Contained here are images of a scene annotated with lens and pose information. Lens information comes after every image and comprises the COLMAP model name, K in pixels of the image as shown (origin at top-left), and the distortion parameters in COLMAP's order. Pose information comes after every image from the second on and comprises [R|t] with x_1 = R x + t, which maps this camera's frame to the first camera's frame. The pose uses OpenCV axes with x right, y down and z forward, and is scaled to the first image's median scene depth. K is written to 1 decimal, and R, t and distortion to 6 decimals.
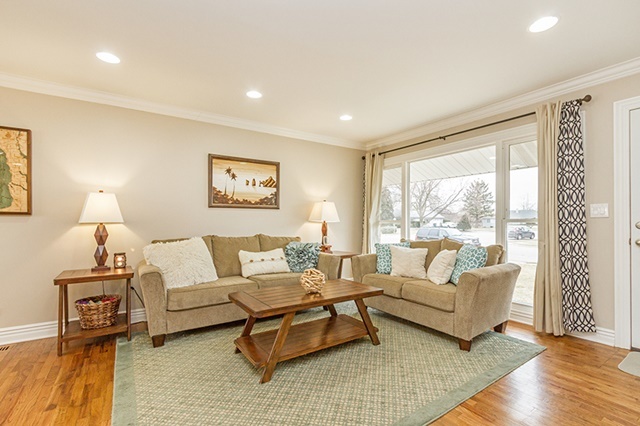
lens RADIAL K [[296.0, 0, 322.1], [0, 296.0, 218.7], [0, 0, 1]] dist [0.046235, -0.005774]
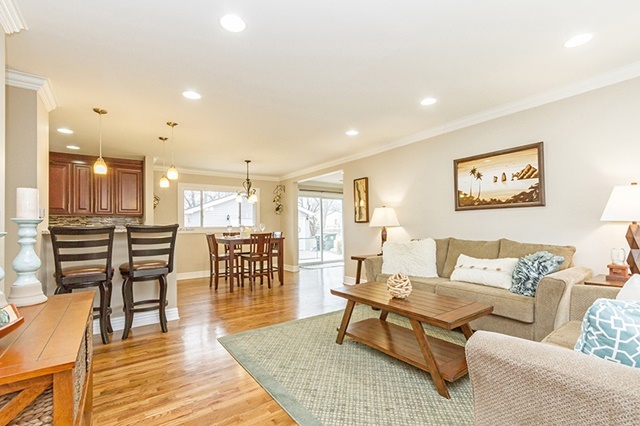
lens RADIAL K [[296.0, 0, 329.6], [0, 296.0, 223.9], [0, 0, 1]] dist [0.046235, -0.005774]
pose [[0.040005, -0.005820, -0.999183, 0.621742], [0.026929, 0.999626, -0.004744, 0.000677], [0.998837, -0.026717, 0.040146, 0.485220]]
